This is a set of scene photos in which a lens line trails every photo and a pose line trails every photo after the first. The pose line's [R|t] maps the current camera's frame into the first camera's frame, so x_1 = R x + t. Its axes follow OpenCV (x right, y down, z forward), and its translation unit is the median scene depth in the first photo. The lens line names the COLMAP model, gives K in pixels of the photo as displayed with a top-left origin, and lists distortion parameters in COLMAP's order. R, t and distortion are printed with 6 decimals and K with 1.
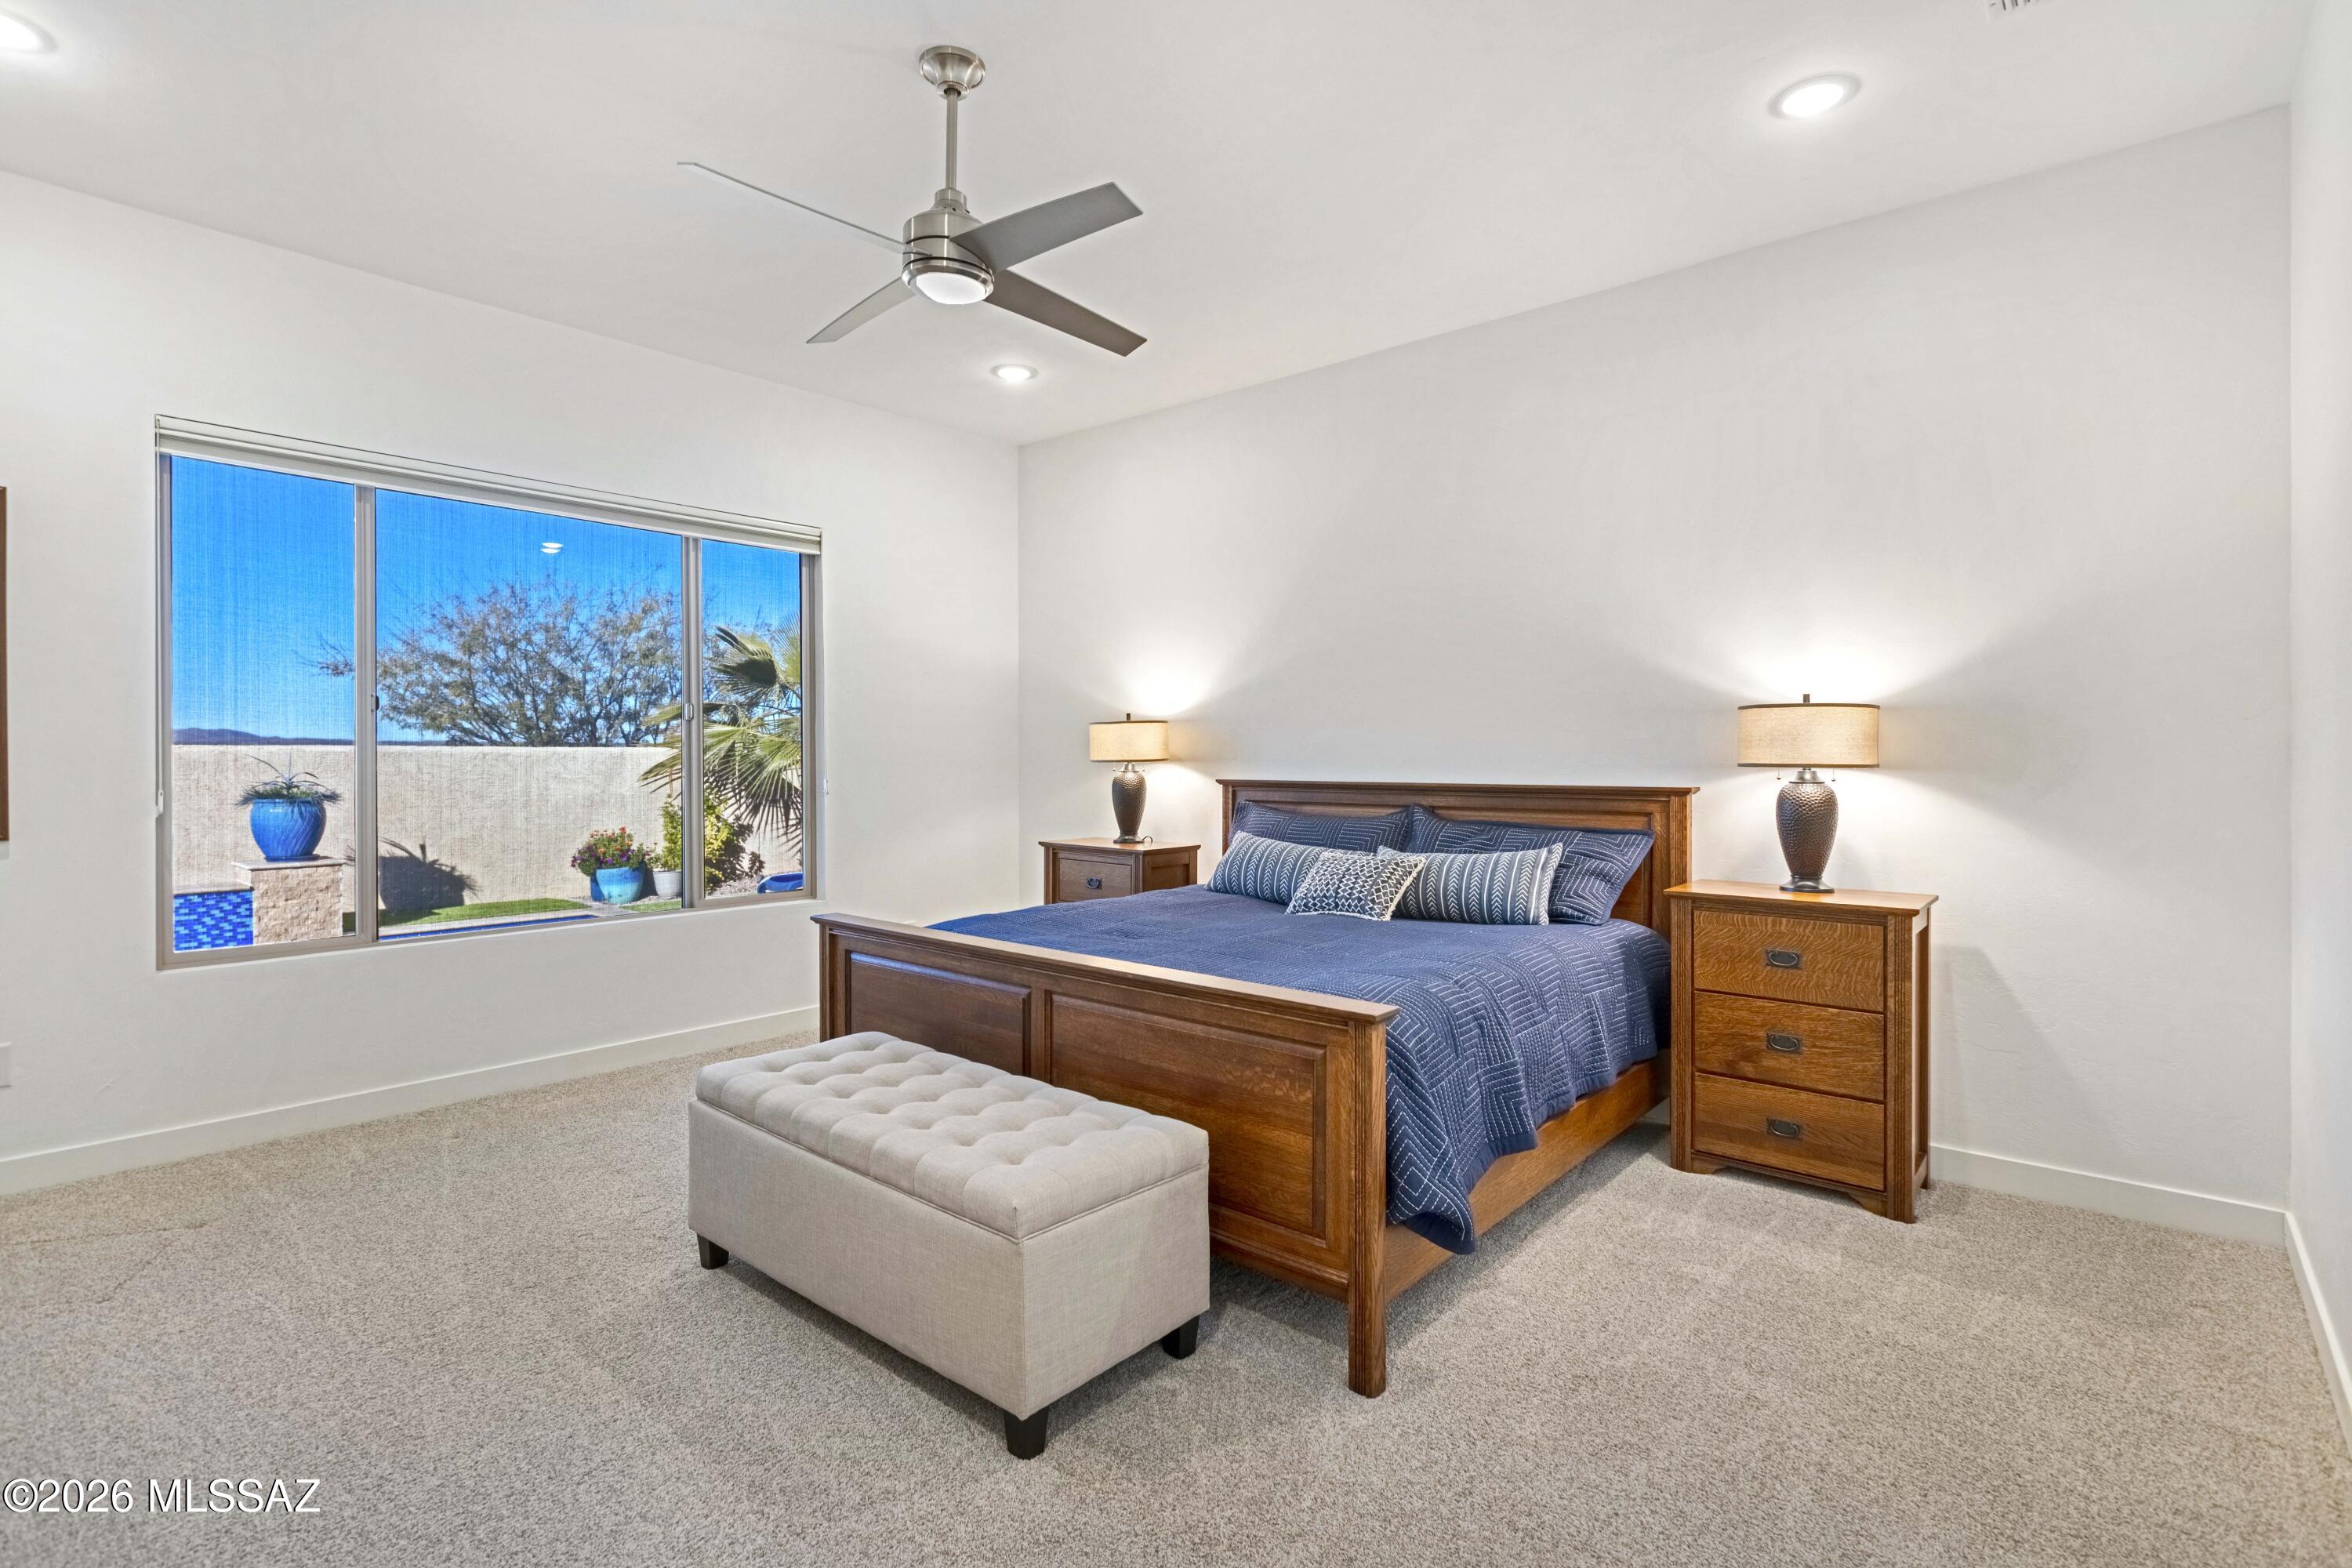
lens RADIAL K [[1125.6, 0, 1171.7], [0, 1125.6, 760.0], [0, 0, 1]] dist [-0.002415, -0.000593]
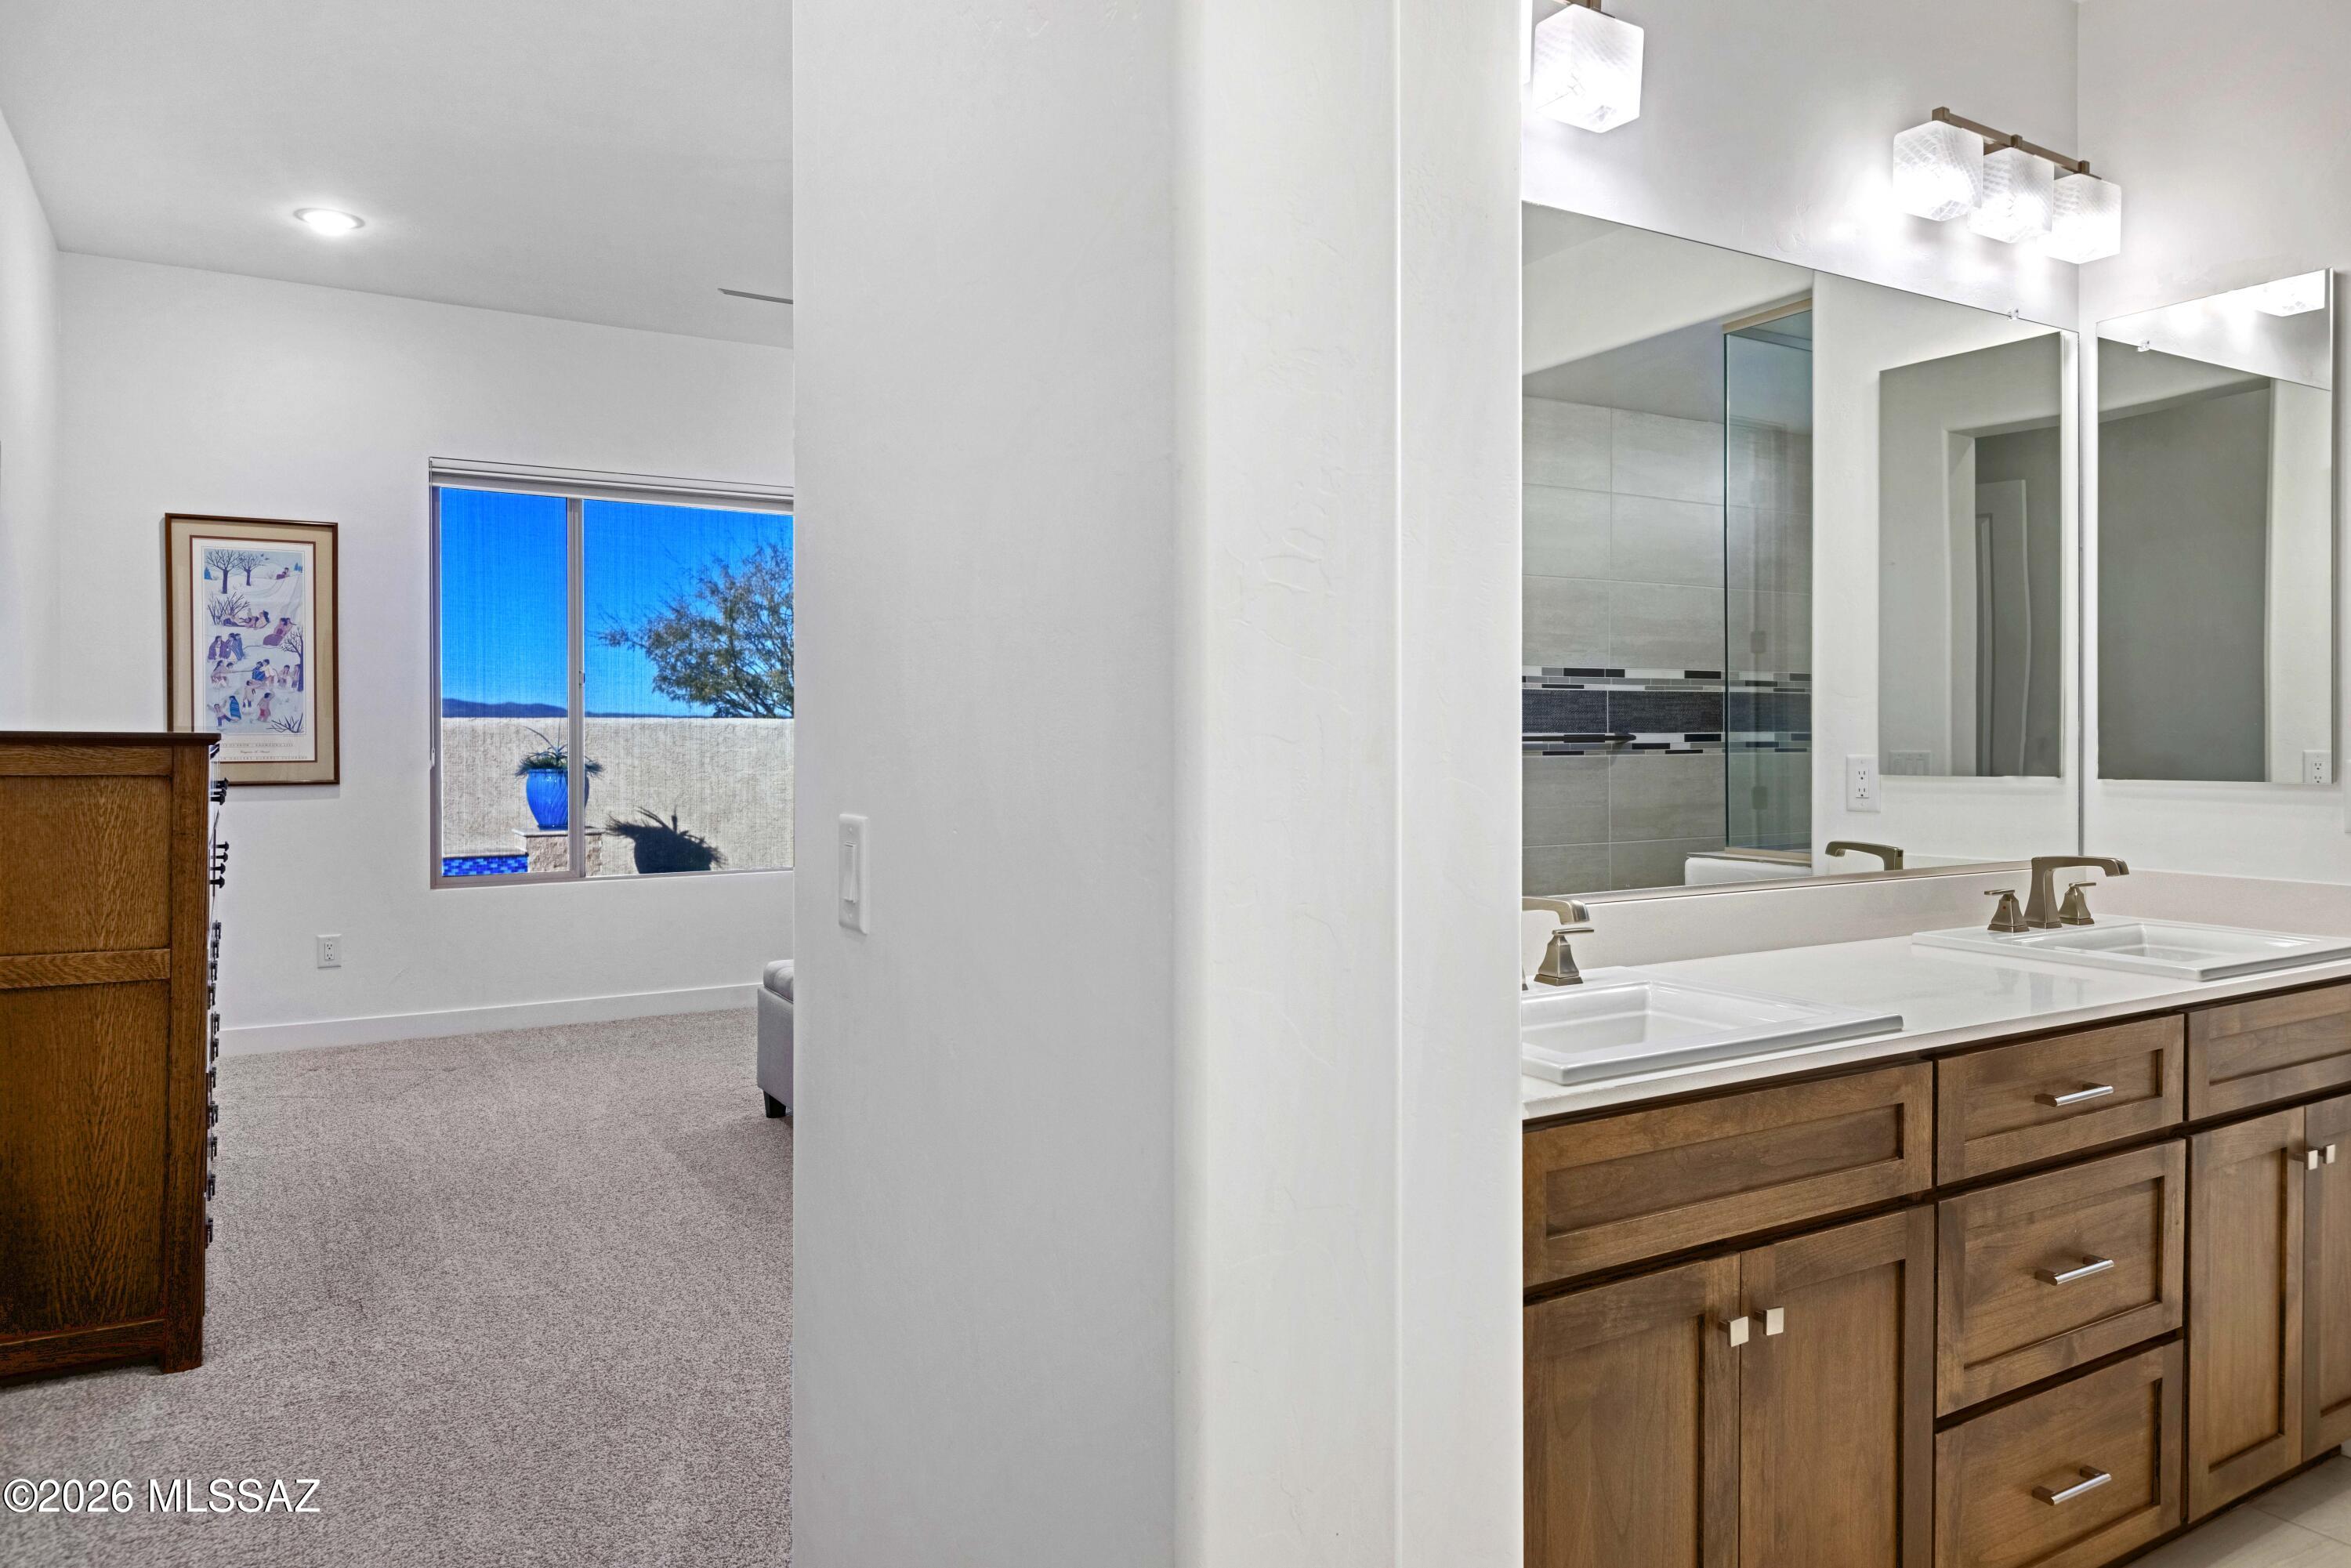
lens RADIAL K [[1544.5, 0, 1177.1], [0, 1544.5, 745.0], [0, 0, 1]] dist [0.003212, -0.002579]
pose [[0.952552, 0.001827, -0.304371, 0.186414], [-0.000566, 0.999991, 0.004232, 0.006203], [0.304376, -0.003859, 0.952544, -0.176736]]
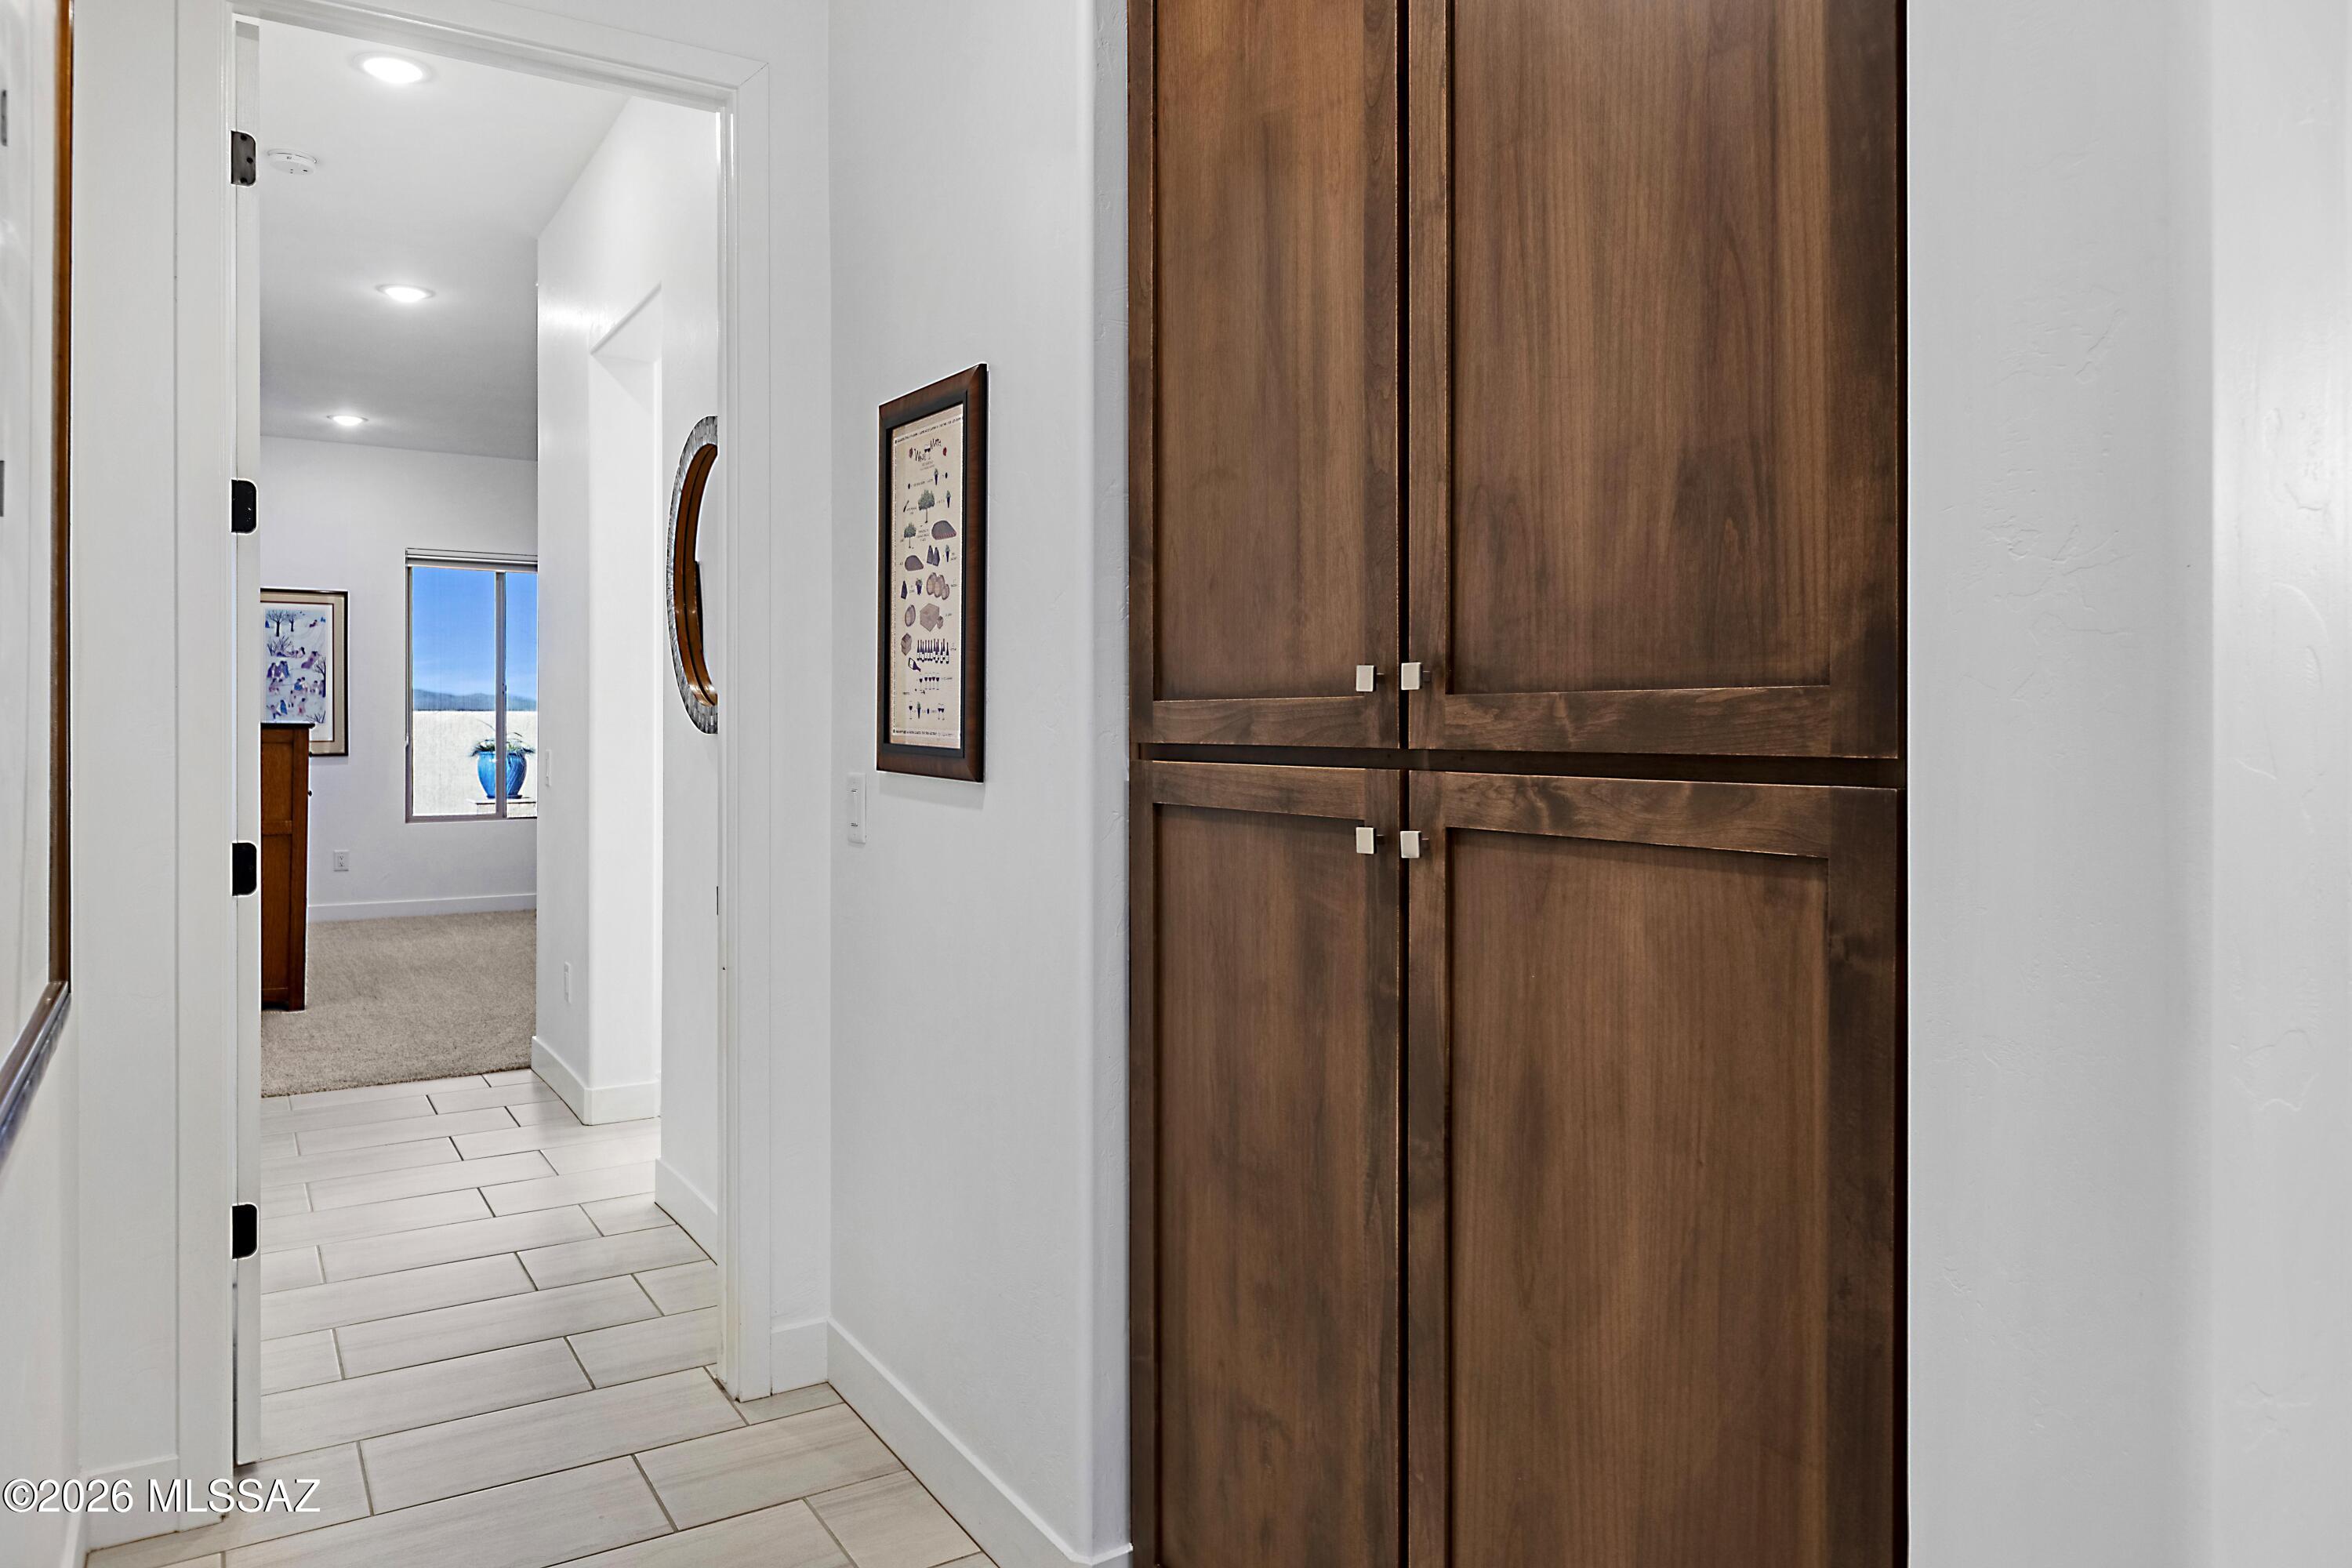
lens RADIAL K [[1545.3, 0, 1177.6], [0, 1545.3, 745.0], [0, 0, 1]] dist [0.003212, -0.002579]
pose [[0.957695, 0.008064, -0.287672, 0.505424], [-0.006058, 0.999951, 0.007860, 0.007116], [0.287722, -0.005785, 0.957697, -0.521061]]
